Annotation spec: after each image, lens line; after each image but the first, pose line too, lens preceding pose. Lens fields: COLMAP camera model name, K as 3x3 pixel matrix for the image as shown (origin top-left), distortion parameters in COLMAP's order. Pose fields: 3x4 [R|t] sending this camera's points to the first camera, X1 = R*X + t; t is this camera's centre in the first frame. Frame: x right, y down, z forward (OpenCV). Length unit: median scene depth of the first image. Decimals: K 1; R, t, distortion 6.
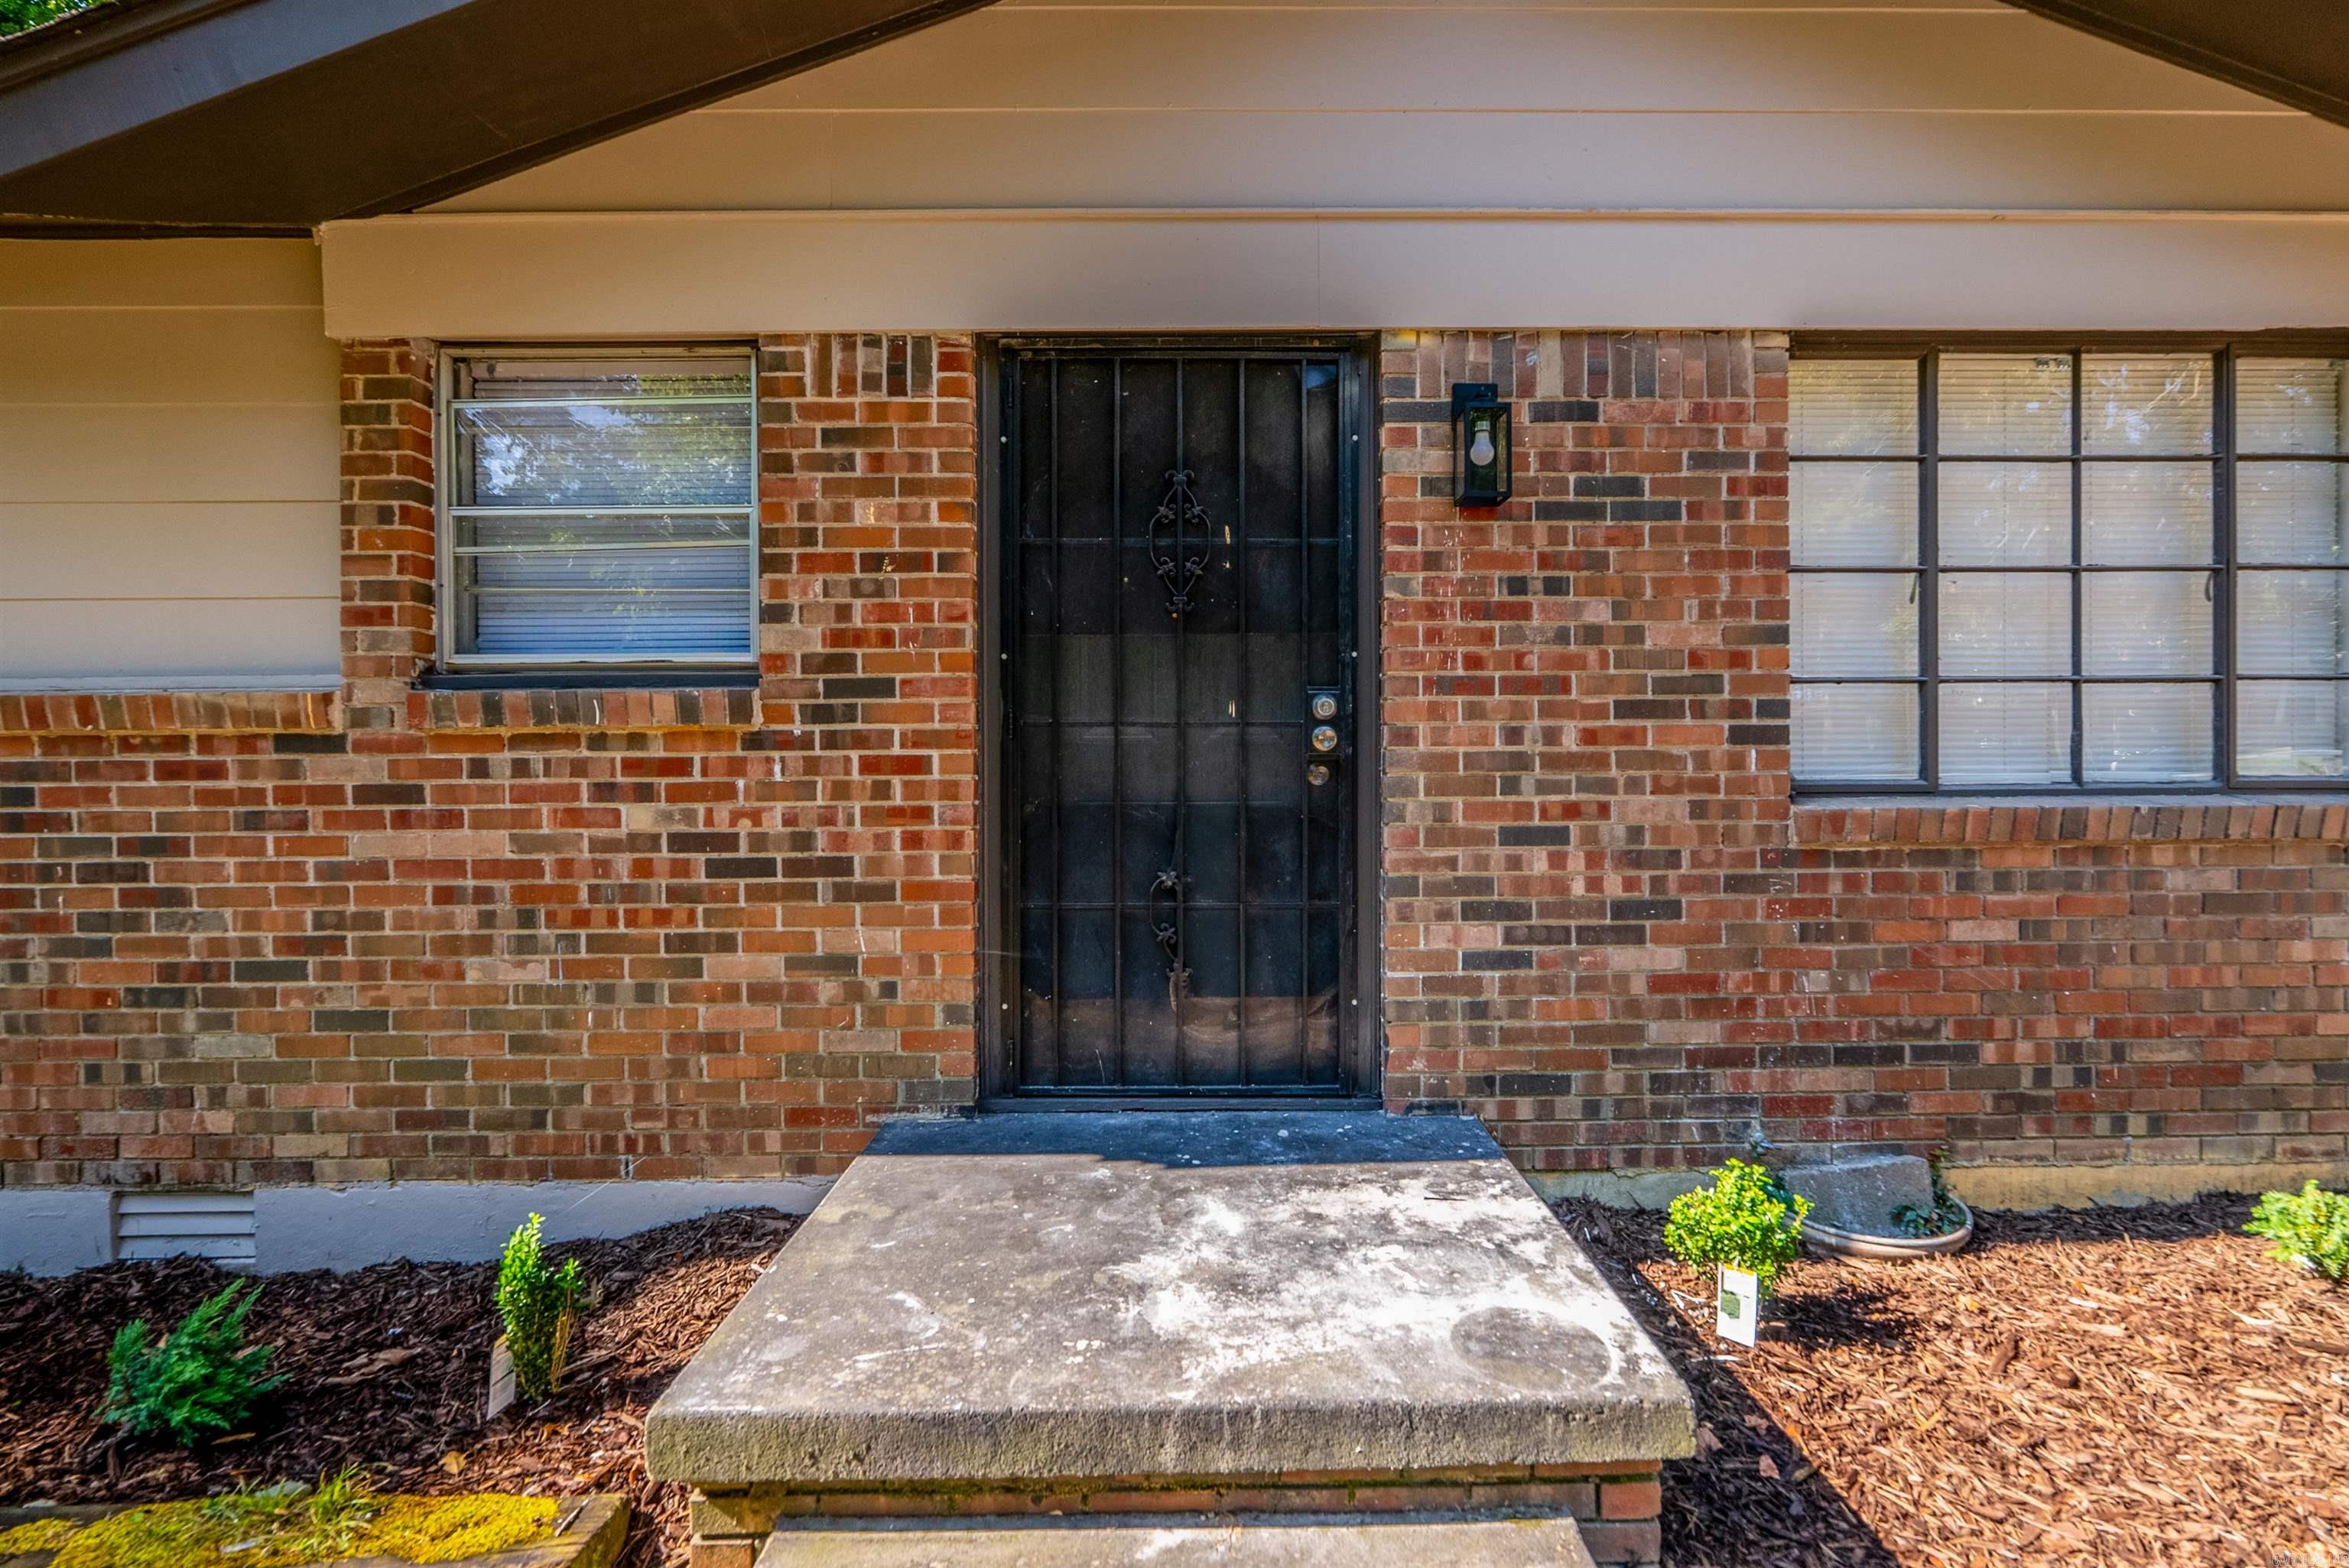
lens RADIAL K [[1055.5, 0, 1176.3], [0, 1055.5, 767.2], [0, 0, 1]] dist [-0.007265, 0.001475]
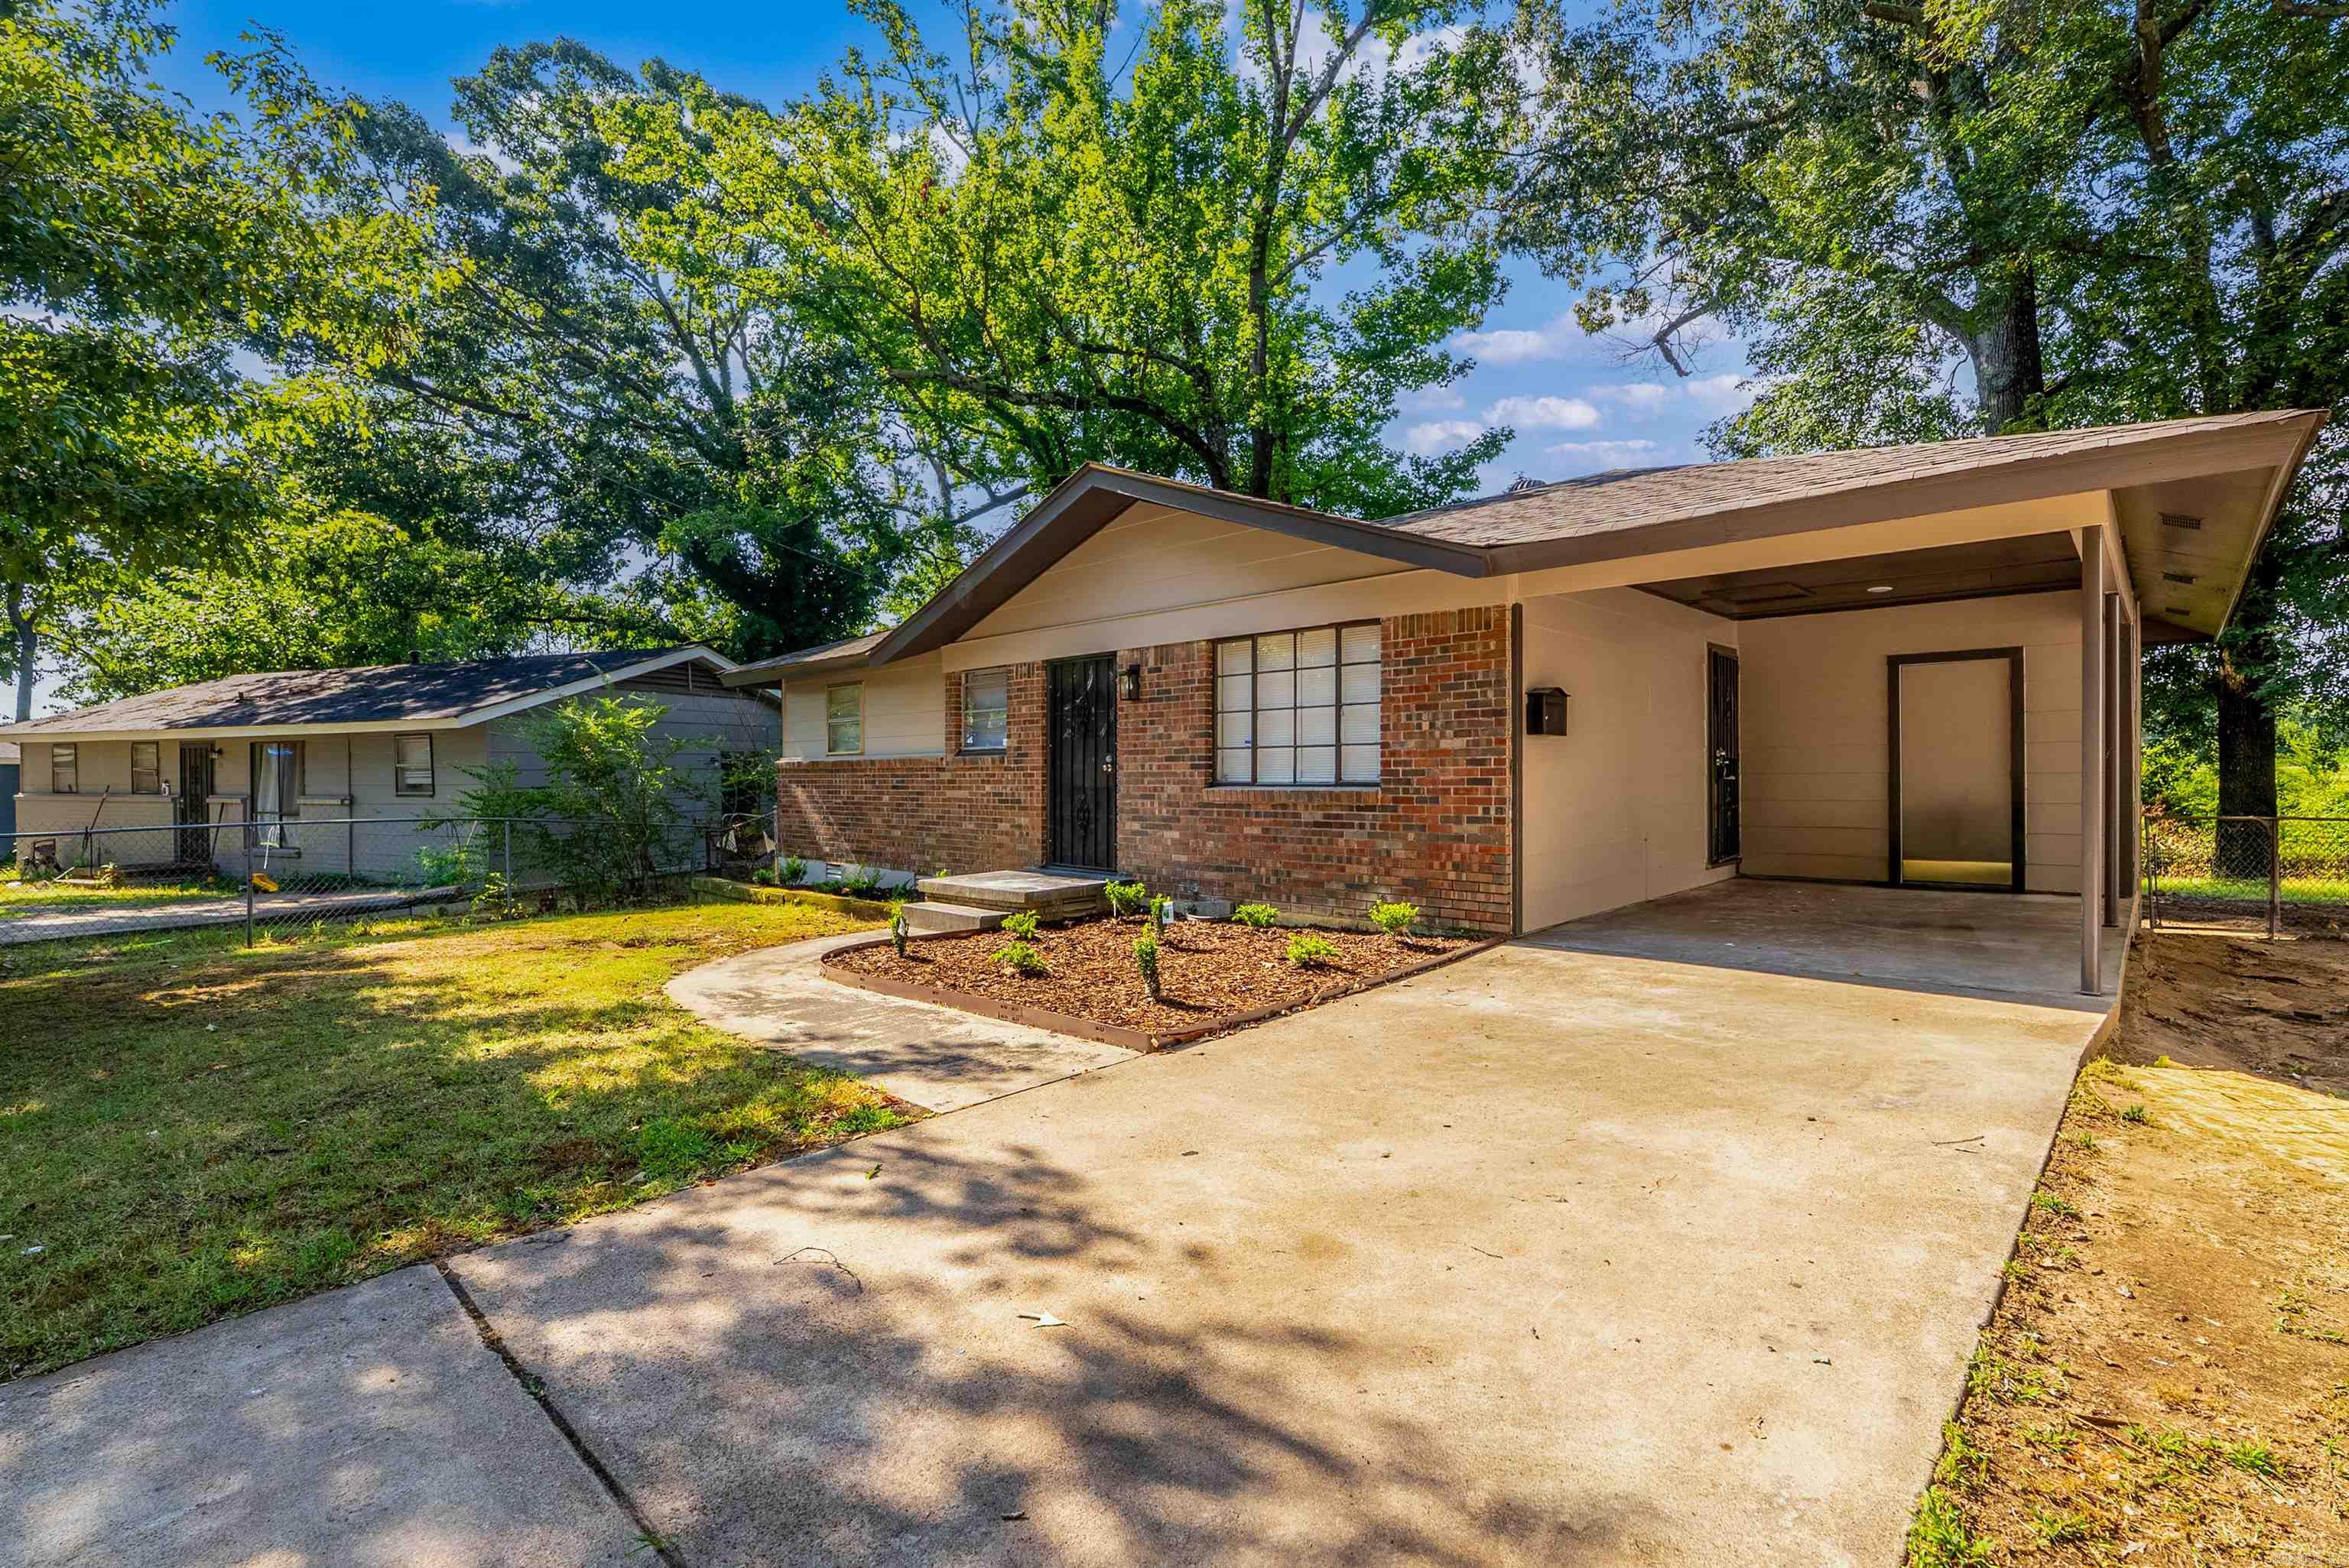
lens RADIAL K [[1055.5, 0, 1185.0], [0, 1055.5, 782.0], [0, 0, 1]] dist [-0.007265, 0.001475]
pose [[0.720590, 0.007431, -0.693322, 2.789878], [-0.010793, 0.999942, -0.000499, 0.018911], [0.693278, 0.007842, 0.720628, -1.361493]]
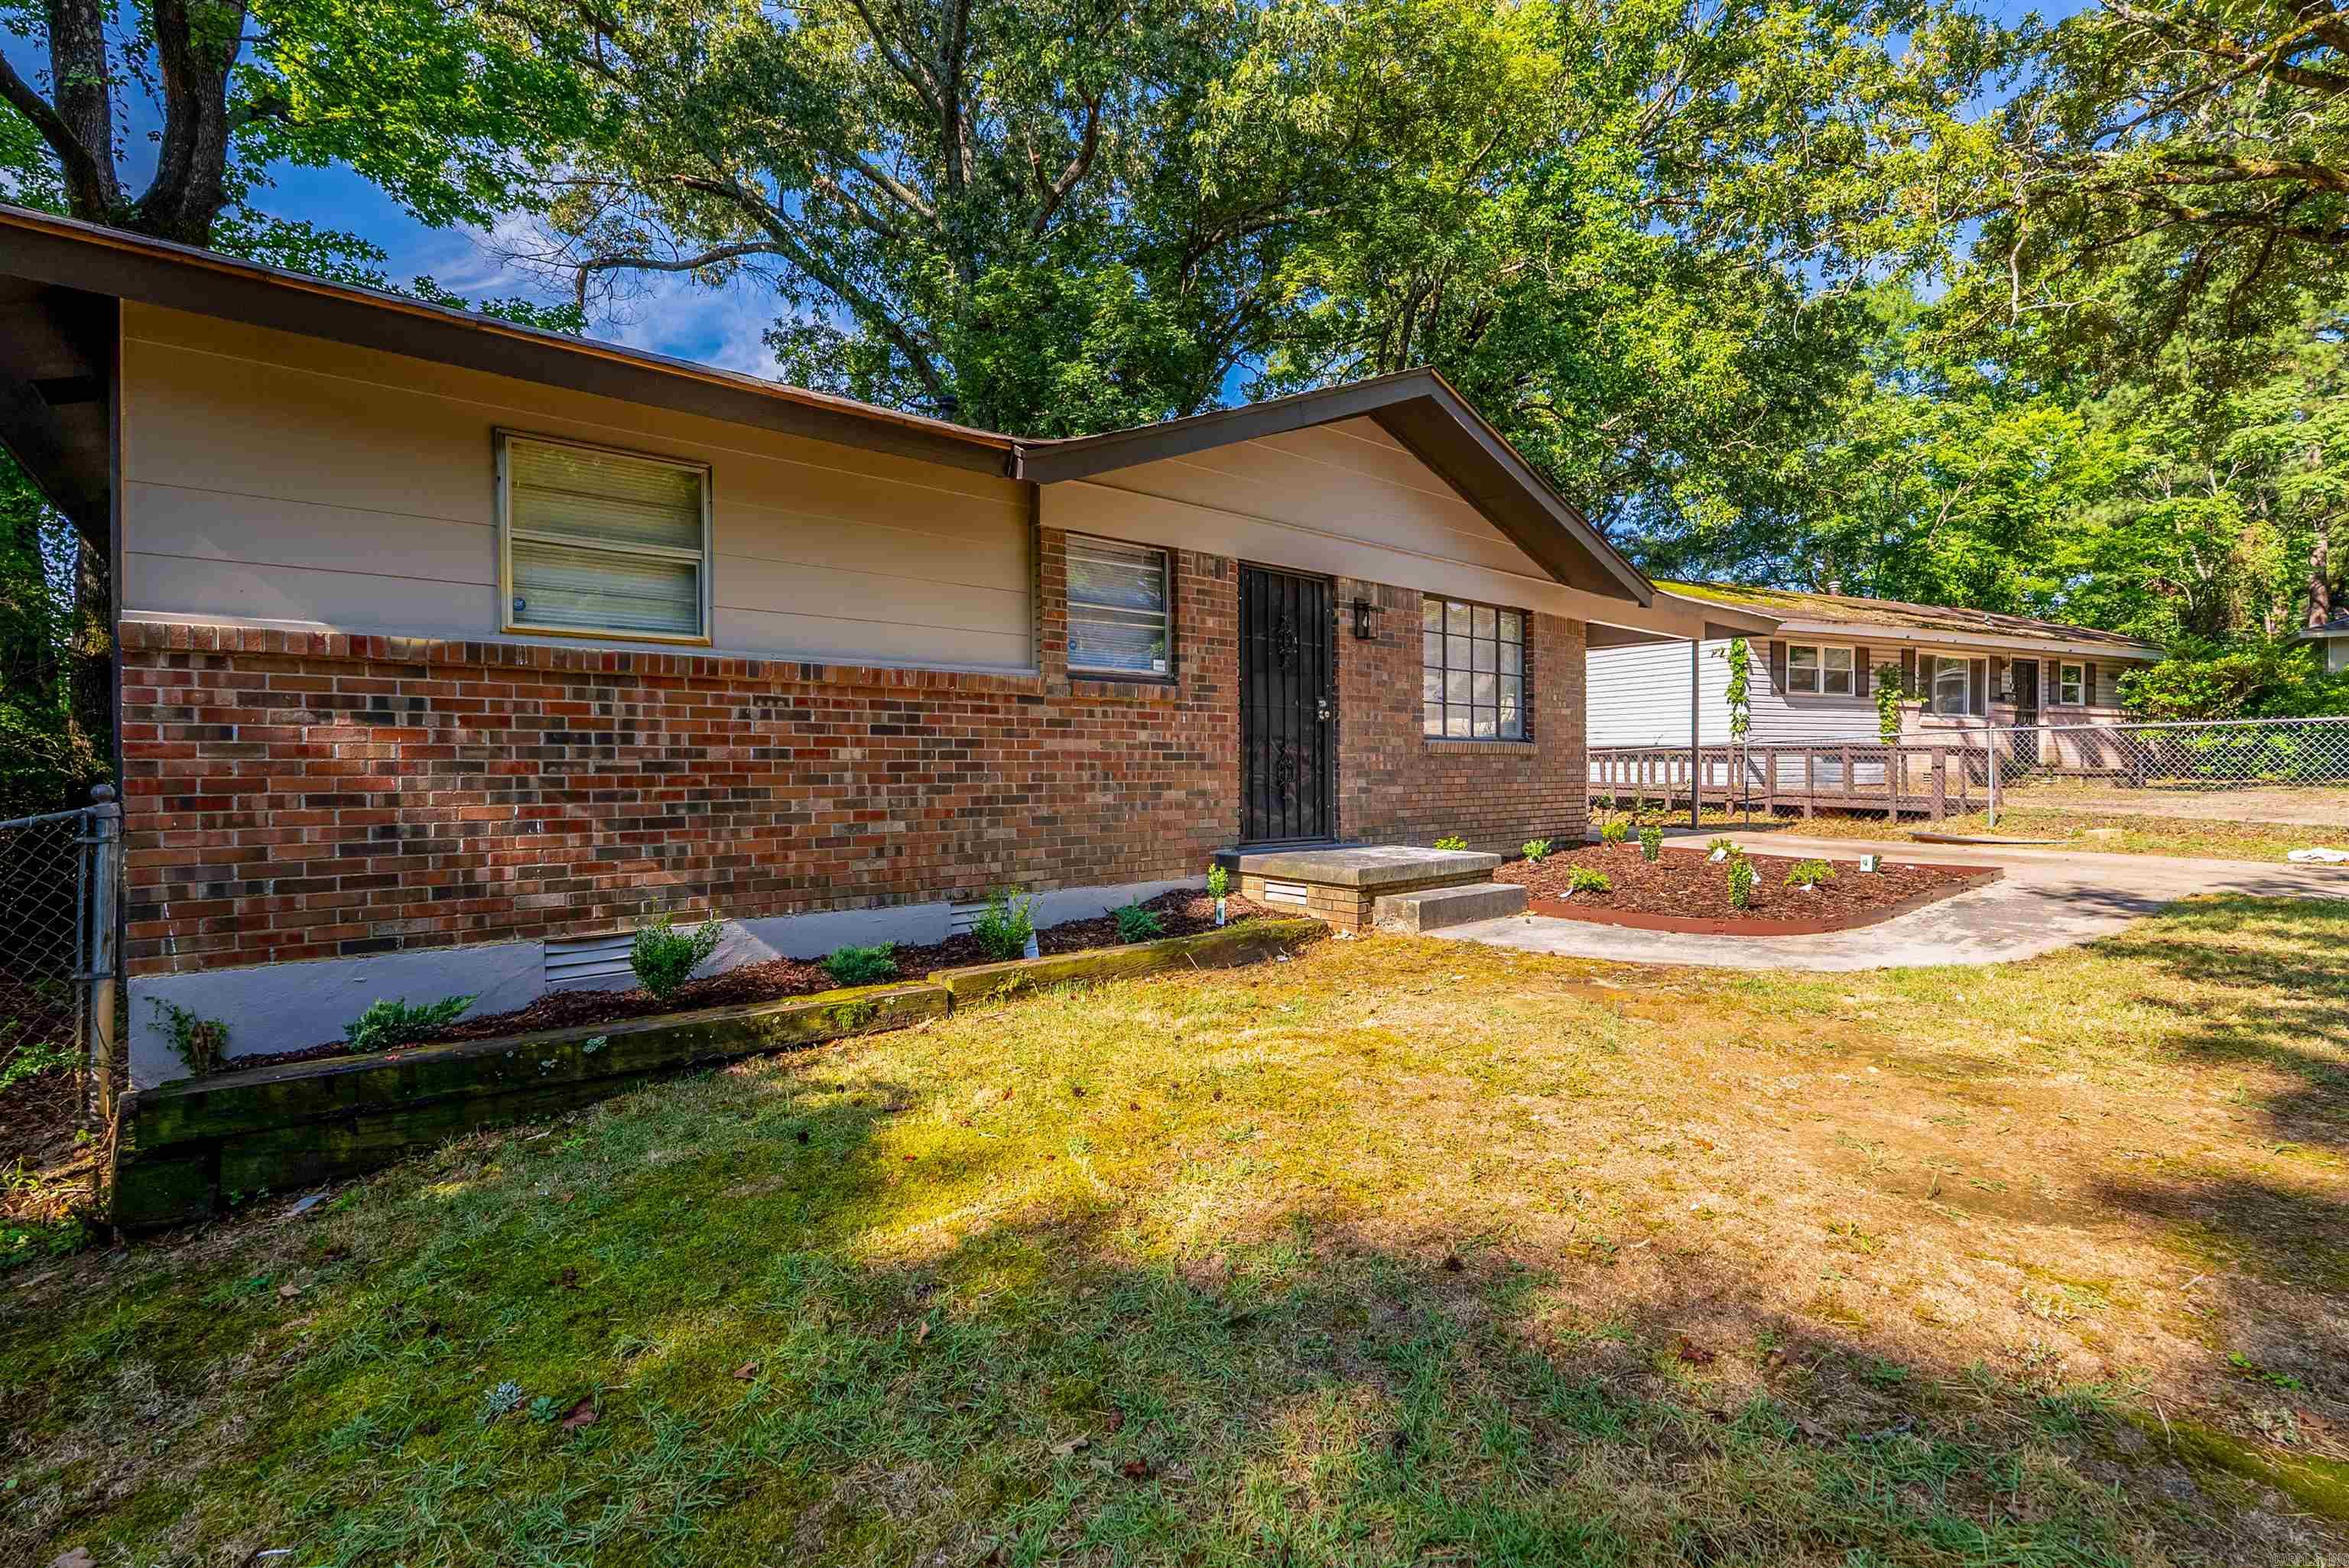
lens RADIAL K [[1055.5, 0, 1187.1], [0, 1055.5, 789.7], [0, 0, 1]] dist [-0.007265, 0.001475]
pose [[0.762589, -0.008835, 0.646823, -2.034420], [0.010785, 0.999941, 0.000943, 0.173228], [-0.646793, 0.006257, 0.762640, -0.966738]]
